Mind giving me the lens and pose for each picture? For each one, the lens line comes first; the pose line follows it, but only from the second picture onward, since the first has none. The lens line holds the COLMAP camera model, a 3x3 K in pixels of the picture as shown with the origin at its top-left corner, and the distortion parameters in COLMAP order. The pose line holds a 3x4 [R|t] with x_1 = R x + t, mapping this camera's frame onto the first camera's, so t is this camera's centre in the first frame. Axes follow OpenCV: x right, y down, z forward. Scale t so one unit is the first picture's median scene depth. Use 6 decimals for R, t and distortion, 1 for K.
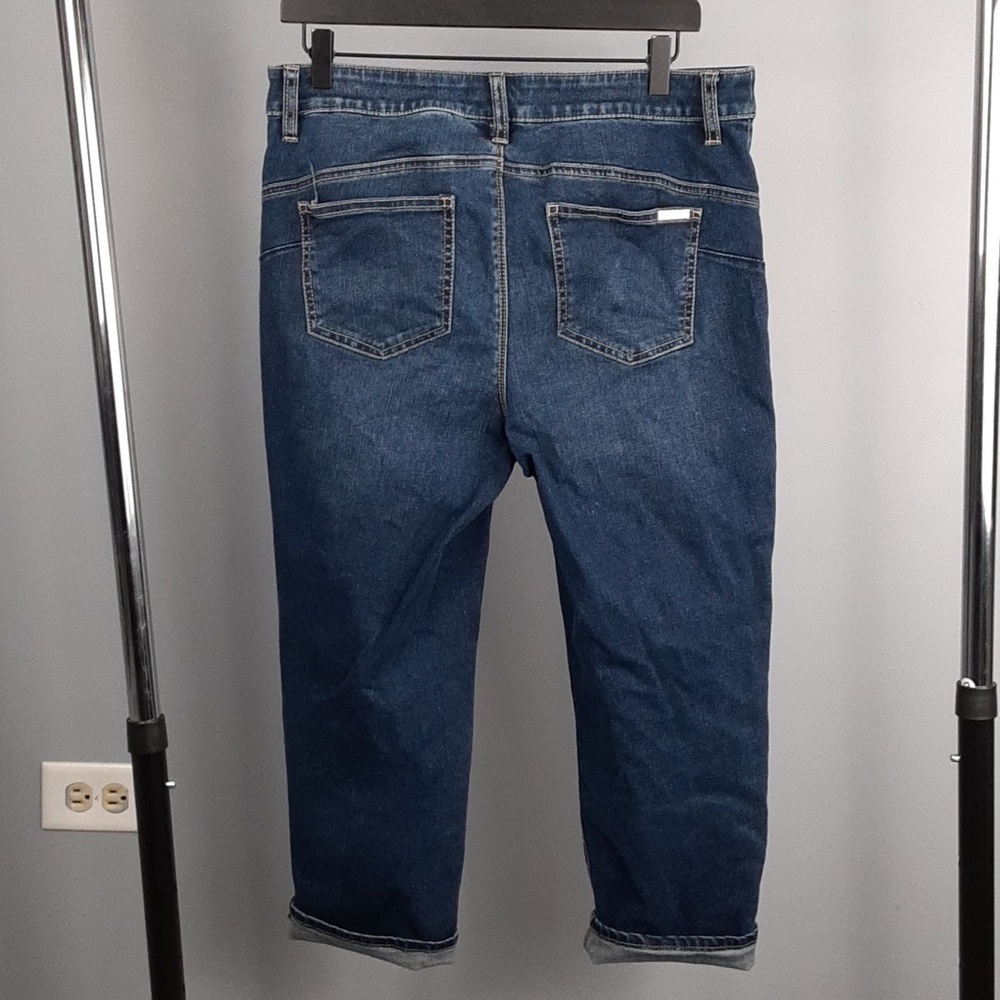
lens RADIAL K [[1720.0, 0, 499.9], [0, 1720.0, 472.8], [0, 0, 1]] dist [0.071476, 0.178626]
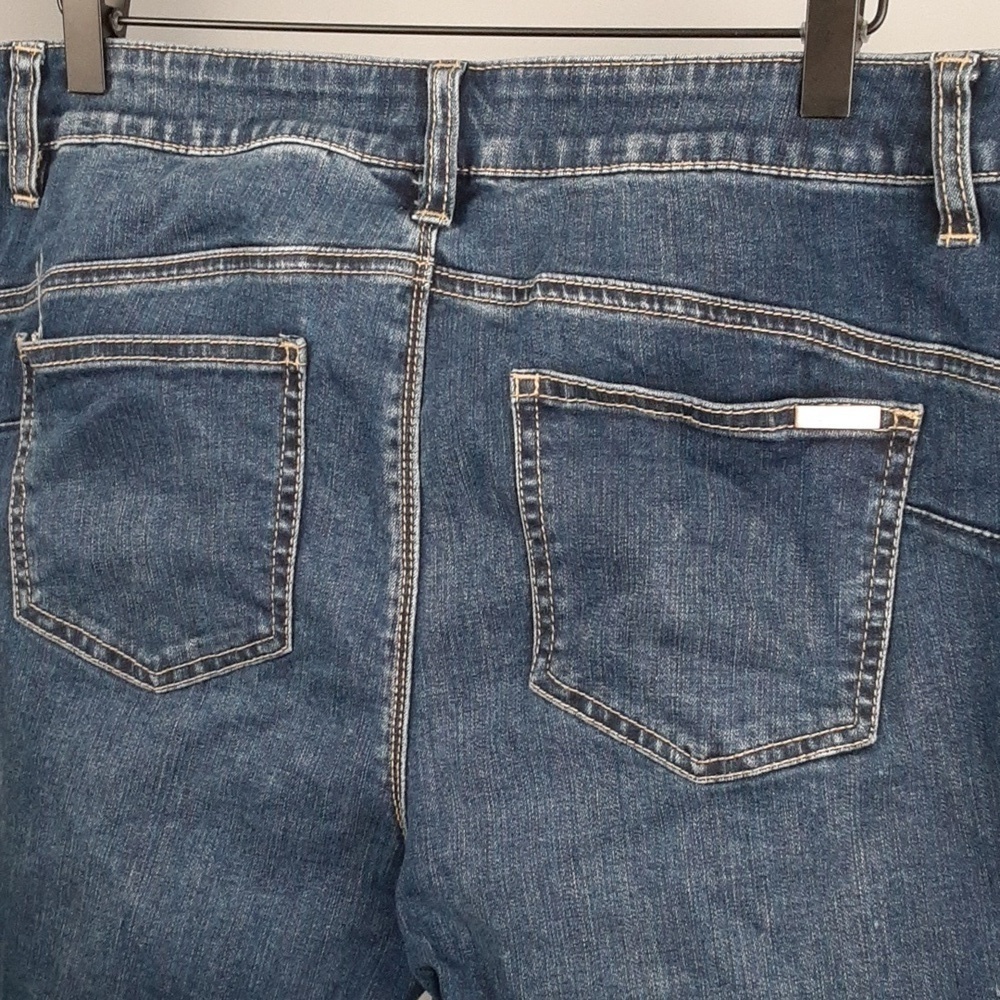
lens RADIAL K [[1720.0, 0, 499.9], [0, 1720.0, 472.8], [0, 0, 1]] dist [0.071476, 0.178626]
pose [[0.936409, 0.080605, -0.341528, 0.165284], [-0.103746, 0.993346, -0.050013, -0.110252], [0.335224, 0.082265, 0.938540, 0.610782]]
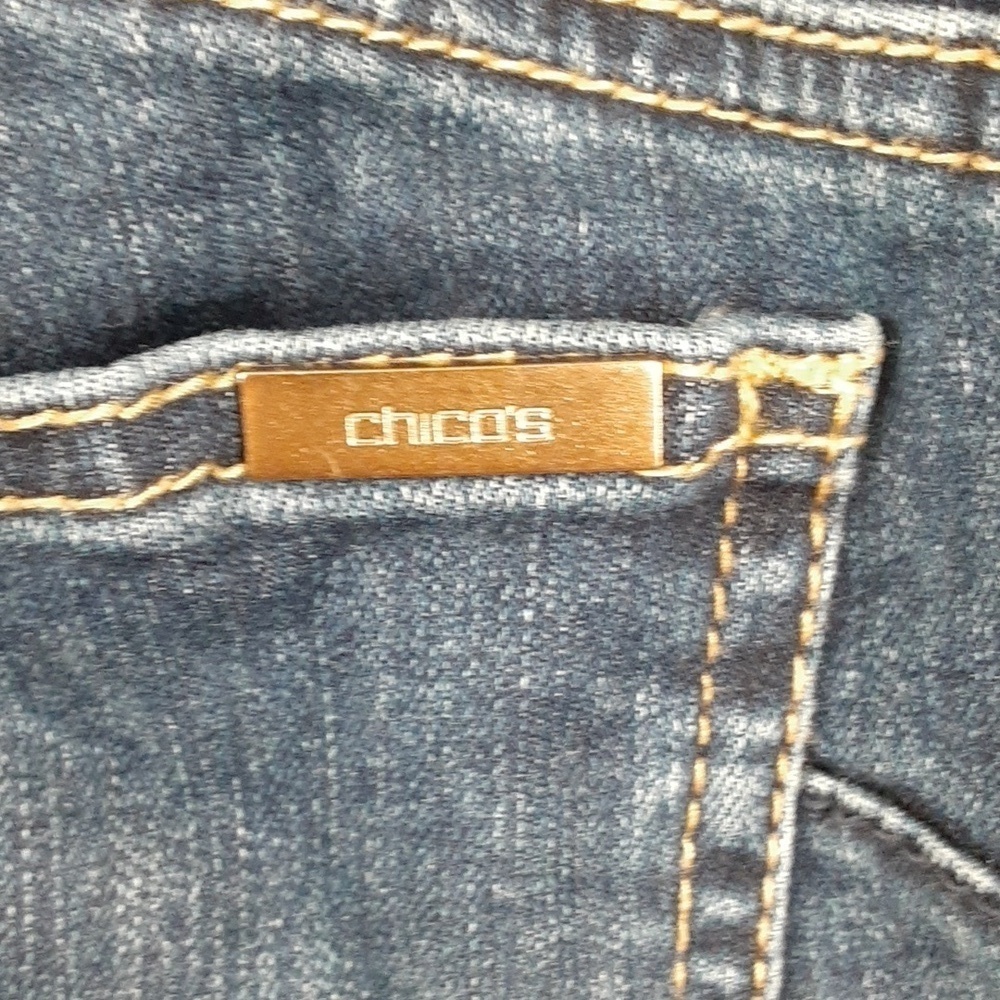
lens RADIAL K [[1720.0, 0, 499.9], [0, 1720.0, 472.8], [0, 0, 1]] dist [0.071476, 0.178626]
pose [[0.950169, 0.086791, -0.299410, 0.127151], [-0.045408, 0.988751, 0.142514, -0.159605], [0.308411, -0.121817, 0.943421, 0.934223]]
